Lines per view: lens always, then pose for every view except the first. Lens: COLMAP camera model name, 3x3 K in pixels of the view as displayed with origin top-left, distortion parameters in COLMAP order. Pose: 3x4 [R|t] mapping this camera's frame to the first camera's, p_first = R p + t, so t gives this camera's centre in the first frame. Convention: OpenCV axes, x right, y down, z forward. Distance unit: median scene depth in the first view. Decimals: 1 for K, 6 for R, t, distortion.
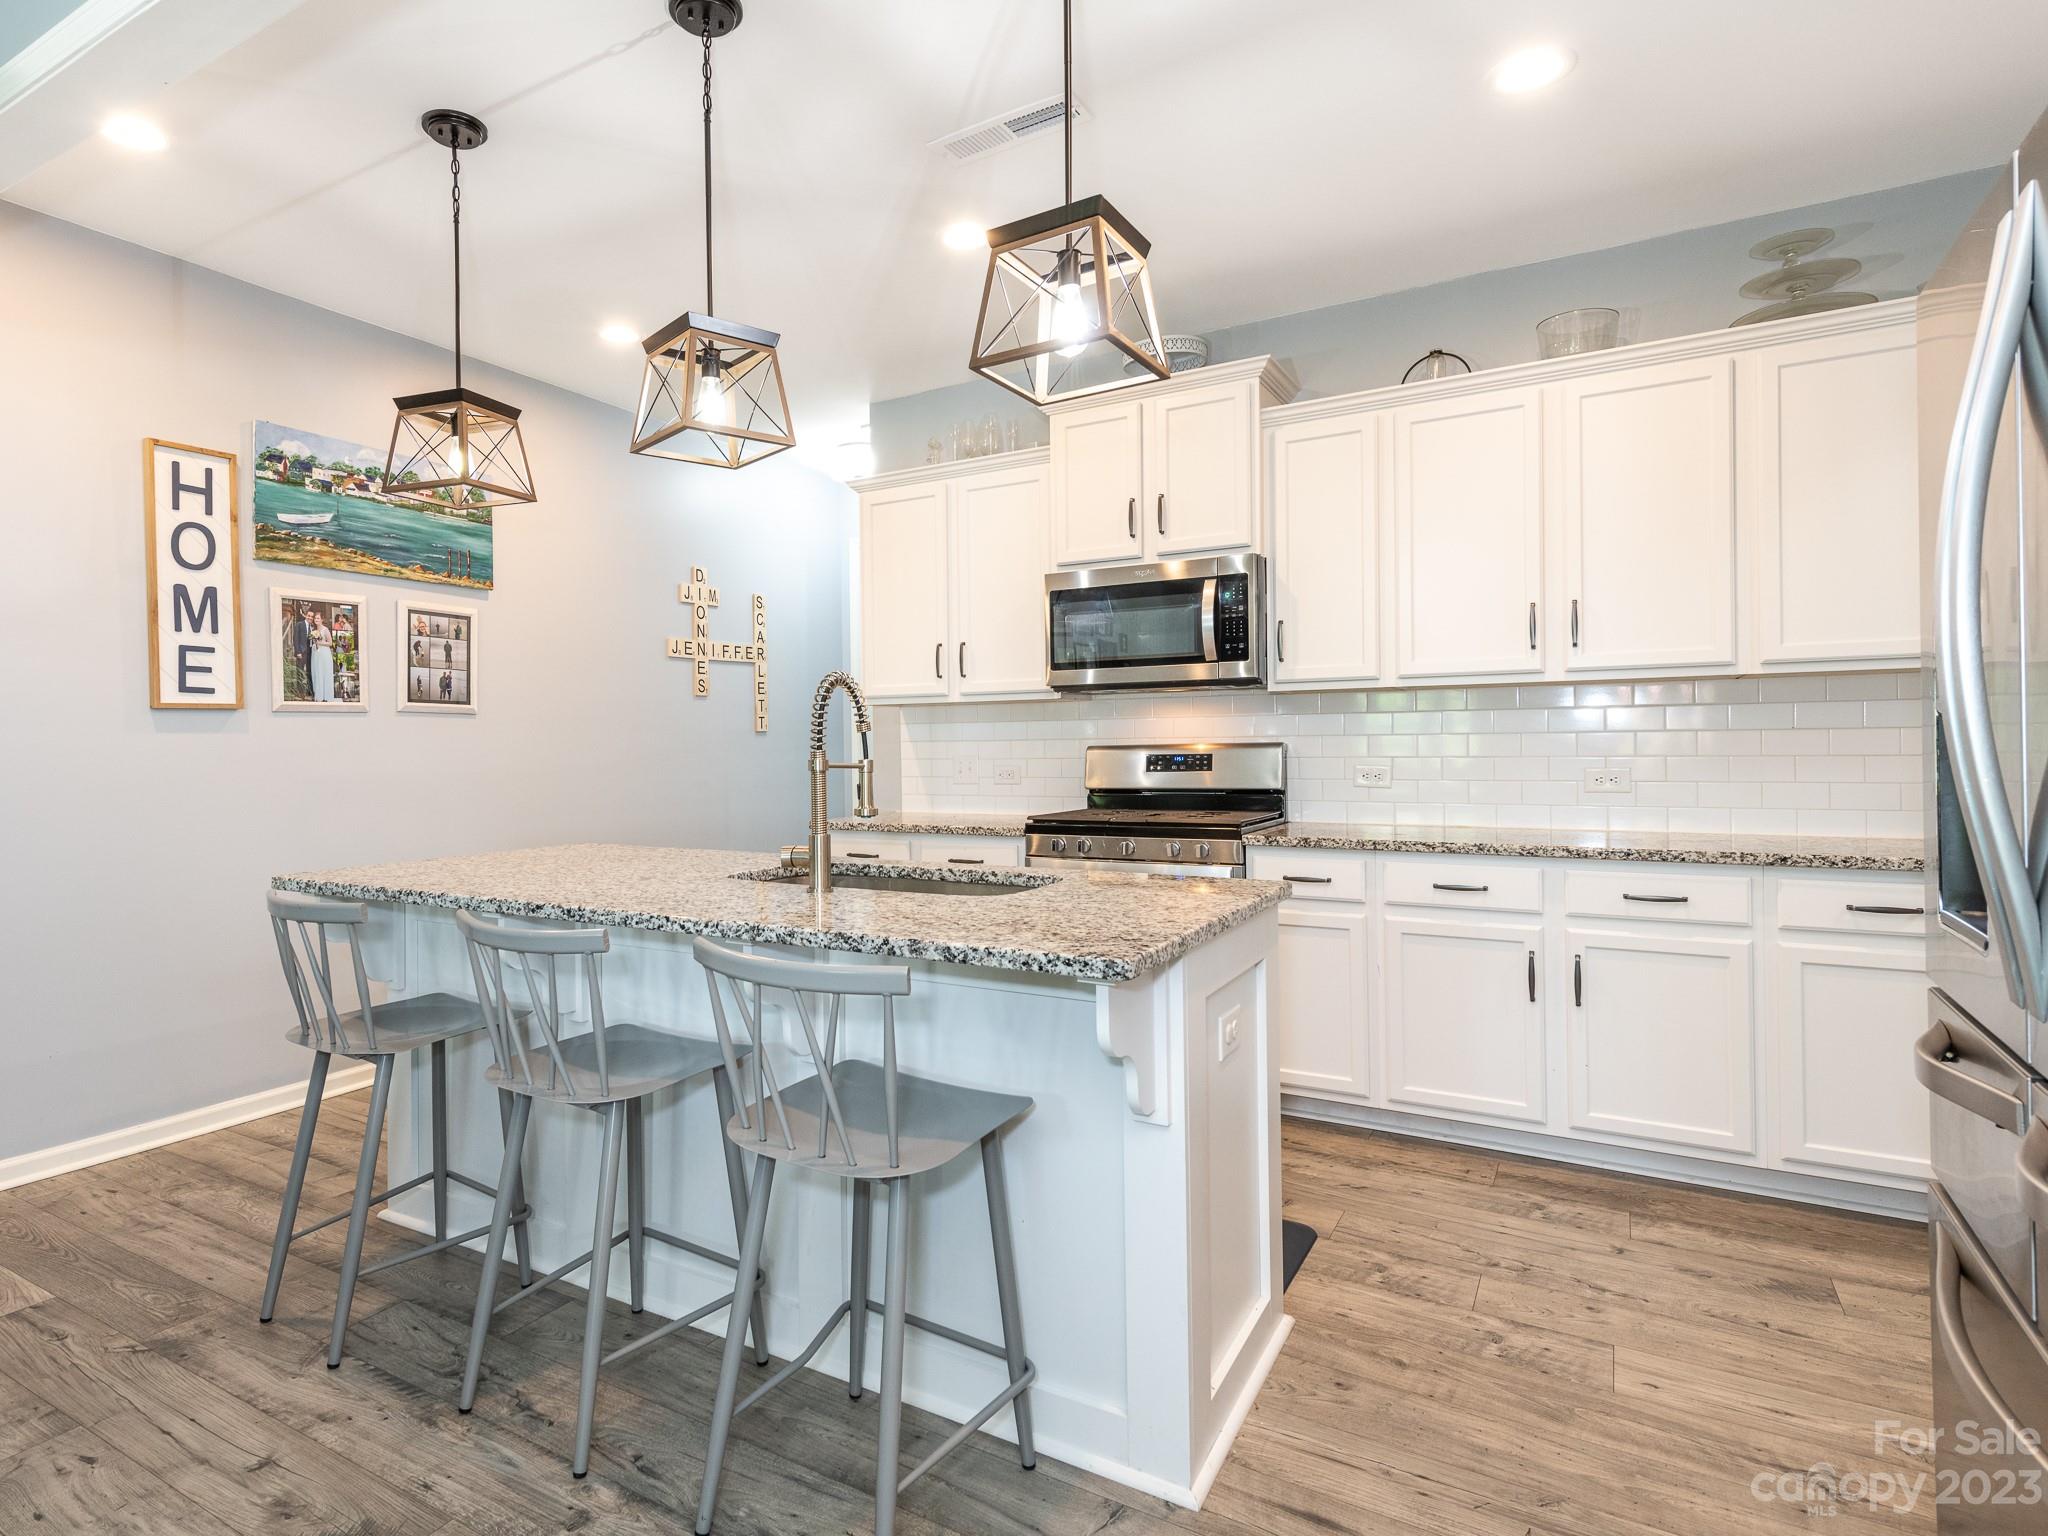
lens RADIAL K [[1093.8, 0, 900.2], [0, 1093.8, 755.3], [0, 0, 1]] dist [0.009111, -0.002907]
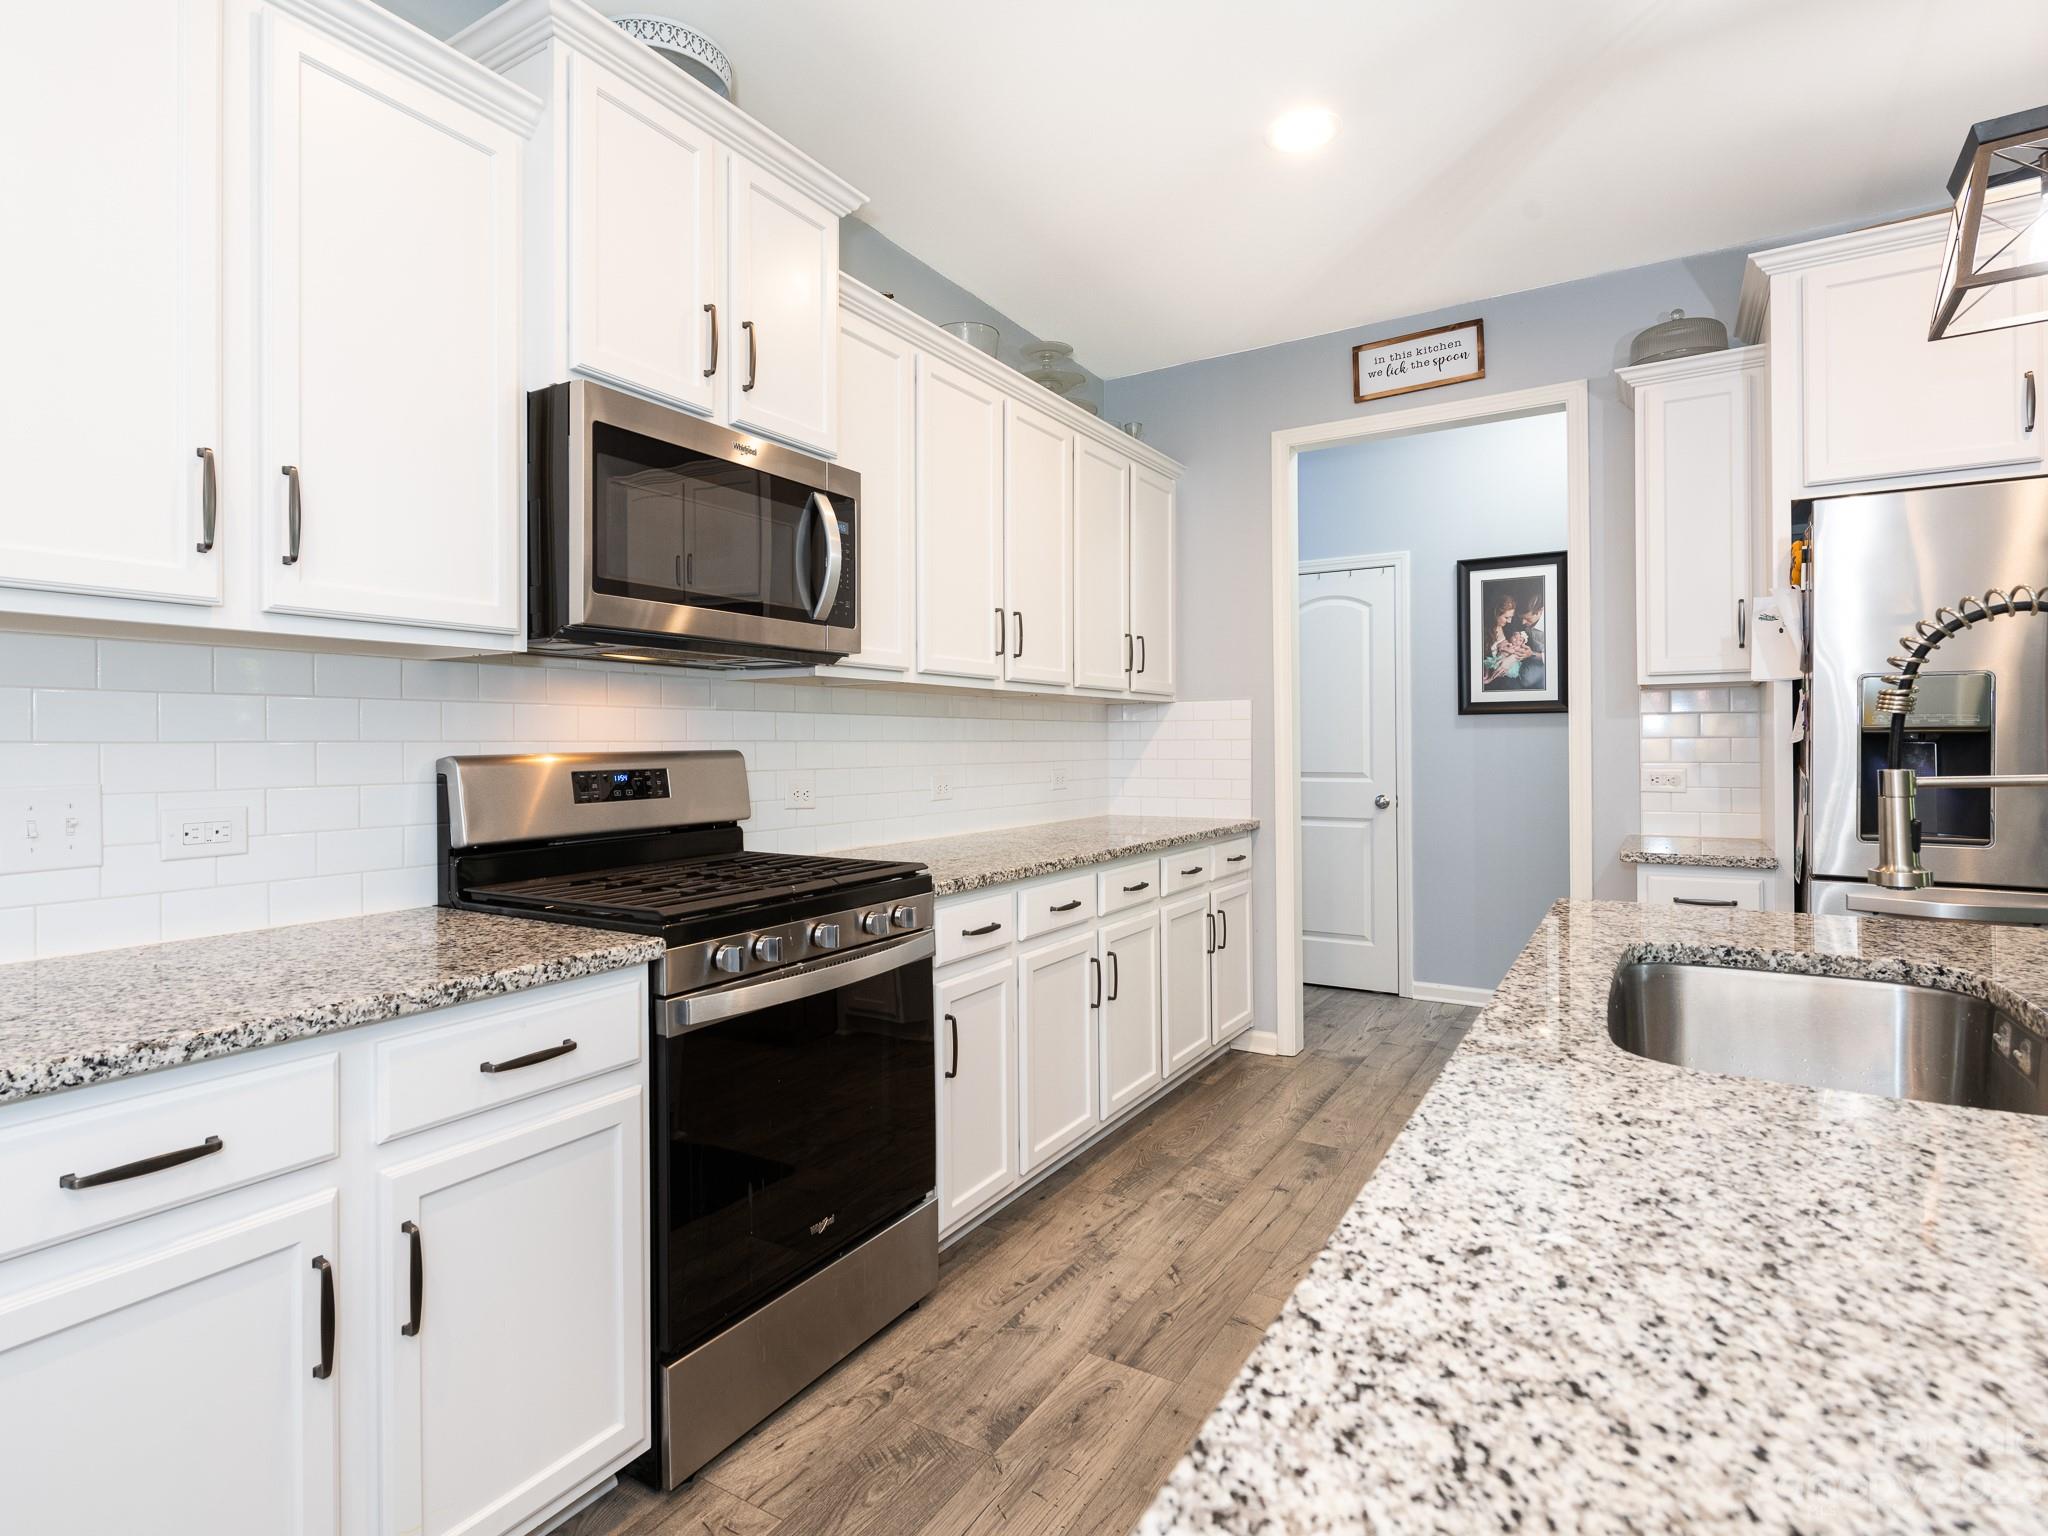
lens RADIAL K [[1073.8, 0, 942.0], [0, 1073.8, 745.1], [0, 0, 1]] dist [0.005776, -0.002255]
pose [[0.026677, 0.011808, 0.999574, -0.340638], [0.014810, 0.999816, -0.012206, -0.005230], [-0.999534, 0.015129, 0.026497, 0.918503]]
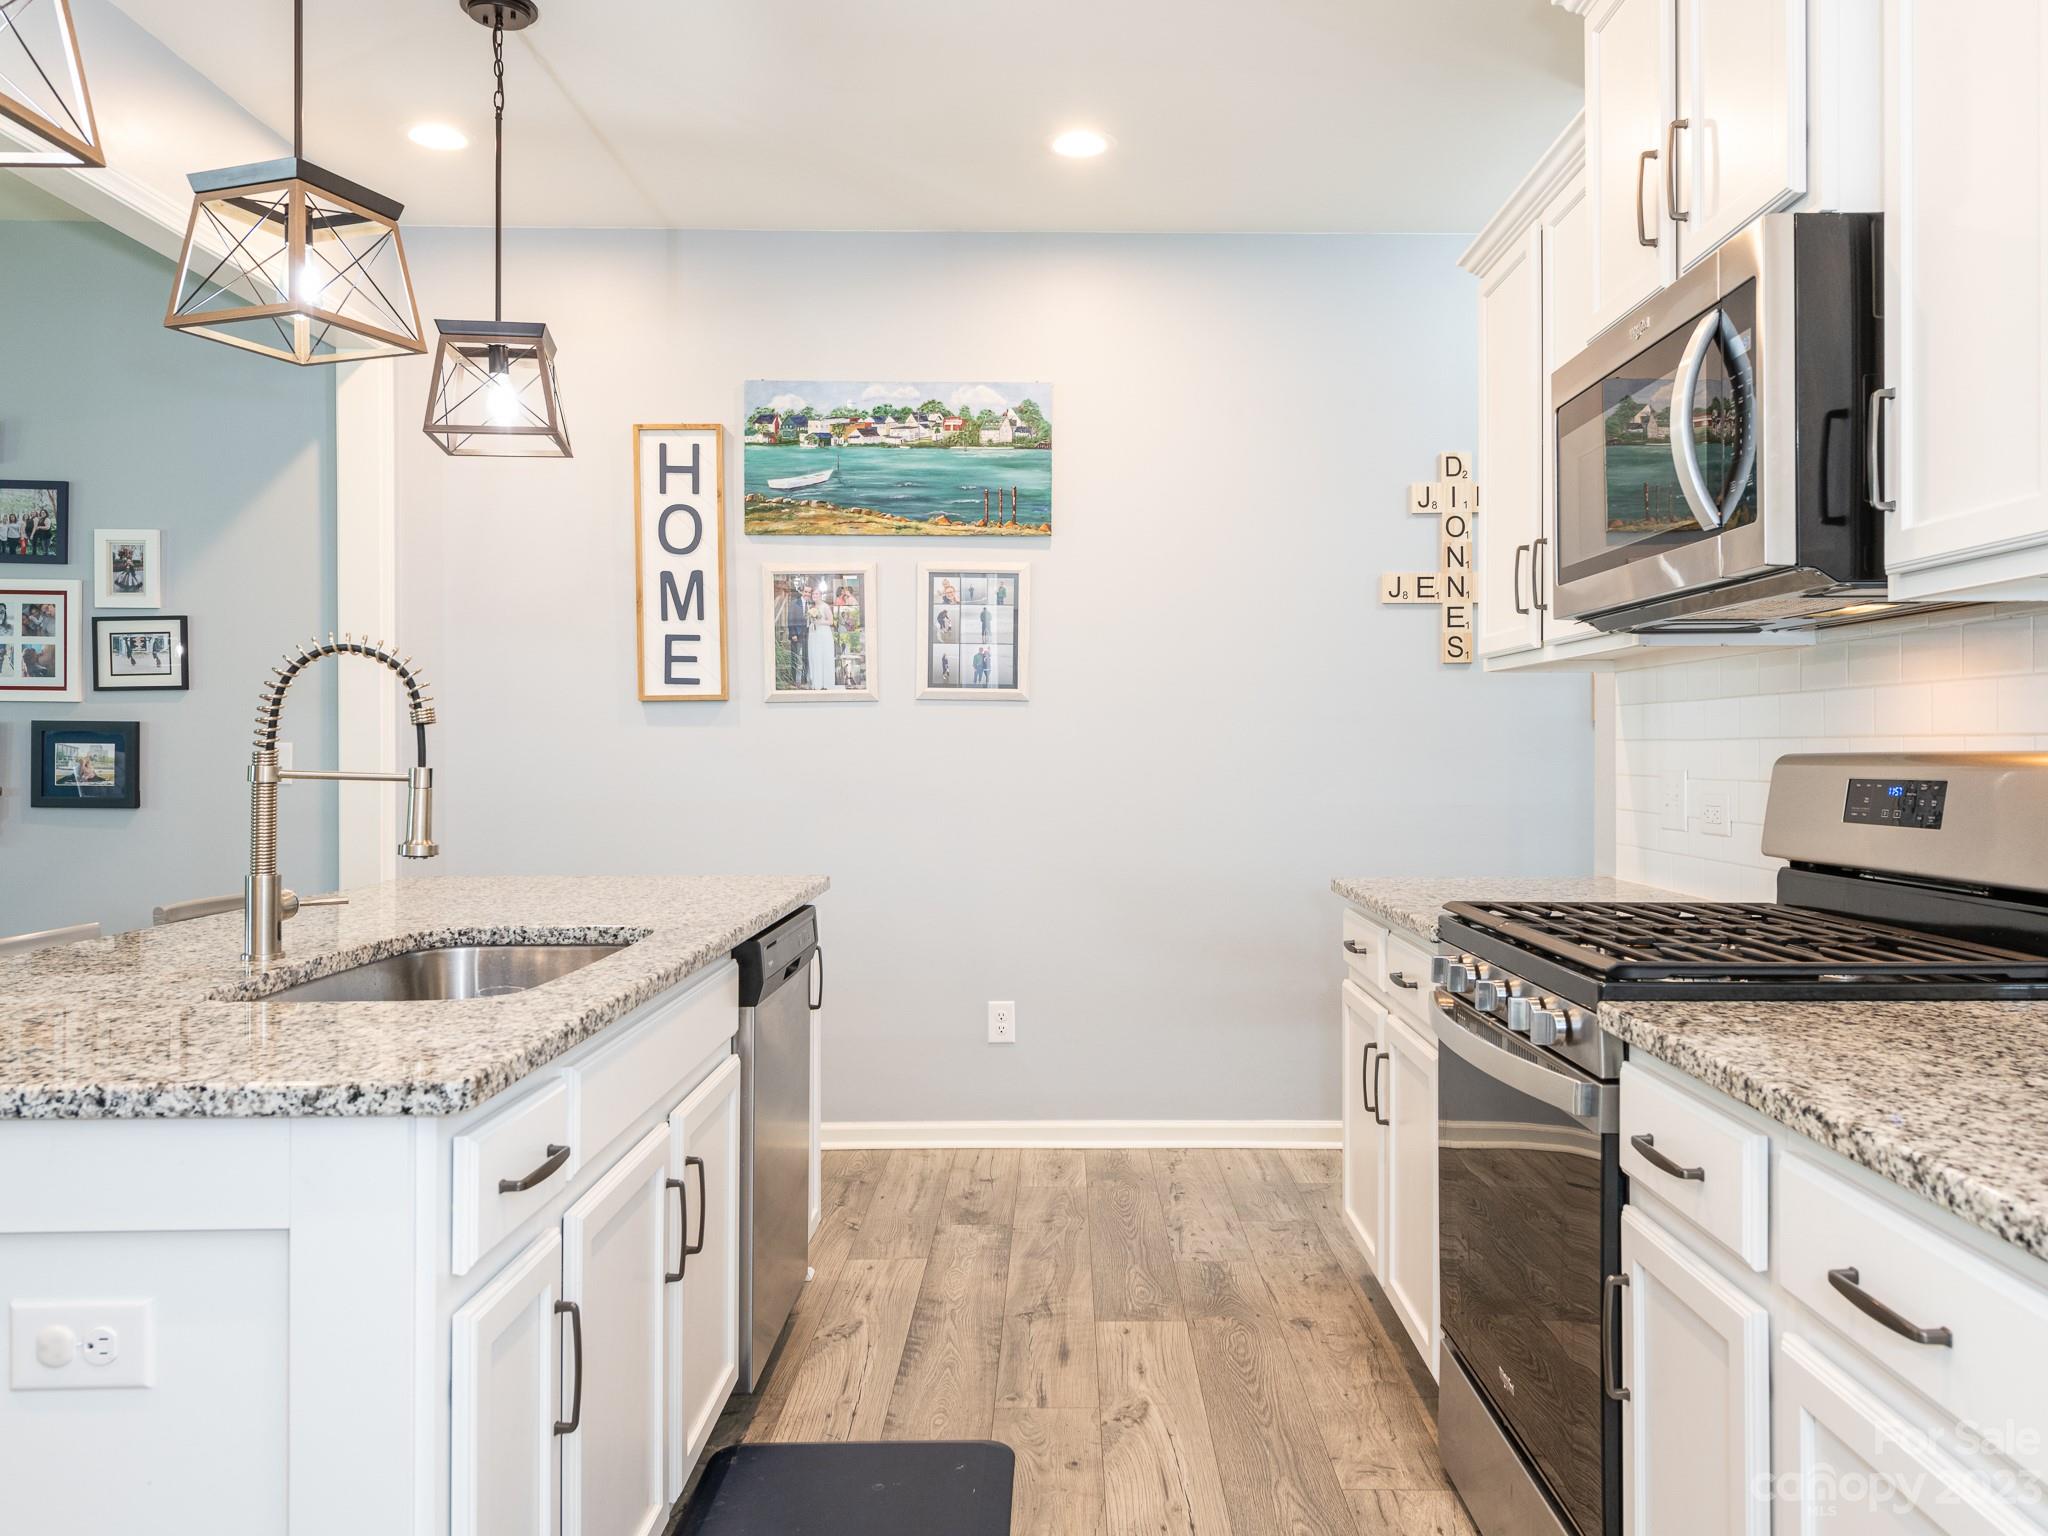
lens RADIAL K [[1514.2, 0, 1093.2], [0, 1514.2, 741.7], [0, 0, 1]] dist [0.025460, -0.011173]
pose [[0.559199, 0.007400, -0.829000, 0.605597], [-0.013792, 0.999905, -0.000378, -0.011104], [0.828918, 0.011645, 0.559248, 0.533328]]
